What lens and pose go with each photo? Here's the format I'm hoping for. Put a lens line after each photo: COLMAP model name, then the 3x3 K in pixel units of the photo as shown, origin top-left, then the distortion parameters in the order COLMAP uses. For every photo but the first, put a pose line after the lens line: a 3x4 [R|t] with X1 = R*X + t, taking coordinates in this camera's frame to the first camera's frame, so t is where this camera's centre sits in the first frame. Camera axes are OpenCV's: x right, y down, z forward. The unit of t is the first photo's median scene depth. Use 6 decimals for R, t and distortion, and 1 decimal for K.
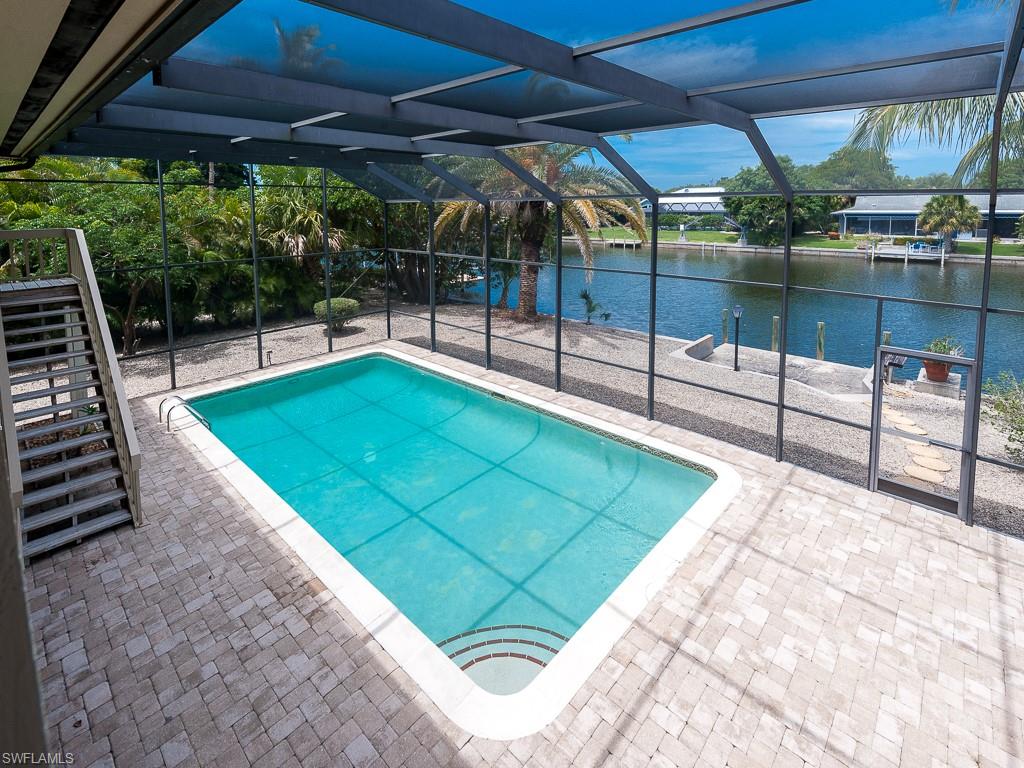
lens RADIAL K [[483.2, 0, 510.8], [0, 483.2, 246.1], [0, 0, 1]] dist [0.004442, 0.000553]
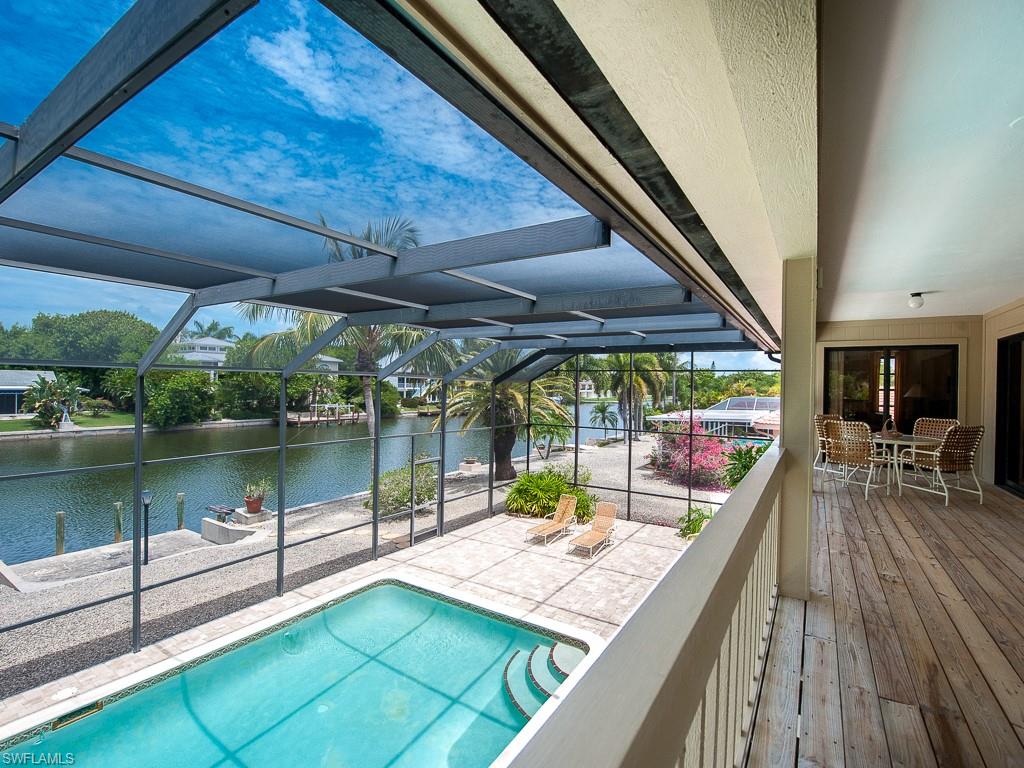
lens RADIAL K [[465.5, 0, 529.8], [0, 465.5, 386.9], [0, 0, 1]] dist [-0.001669, -0.000354]
pose [[-0.190039, 0.006597, 0.981754, -1.132265], [0.064230, 0.997919, 0.005727, -0.068299], [-0.979673, 0.064146, -0.190068, 0.968152]]
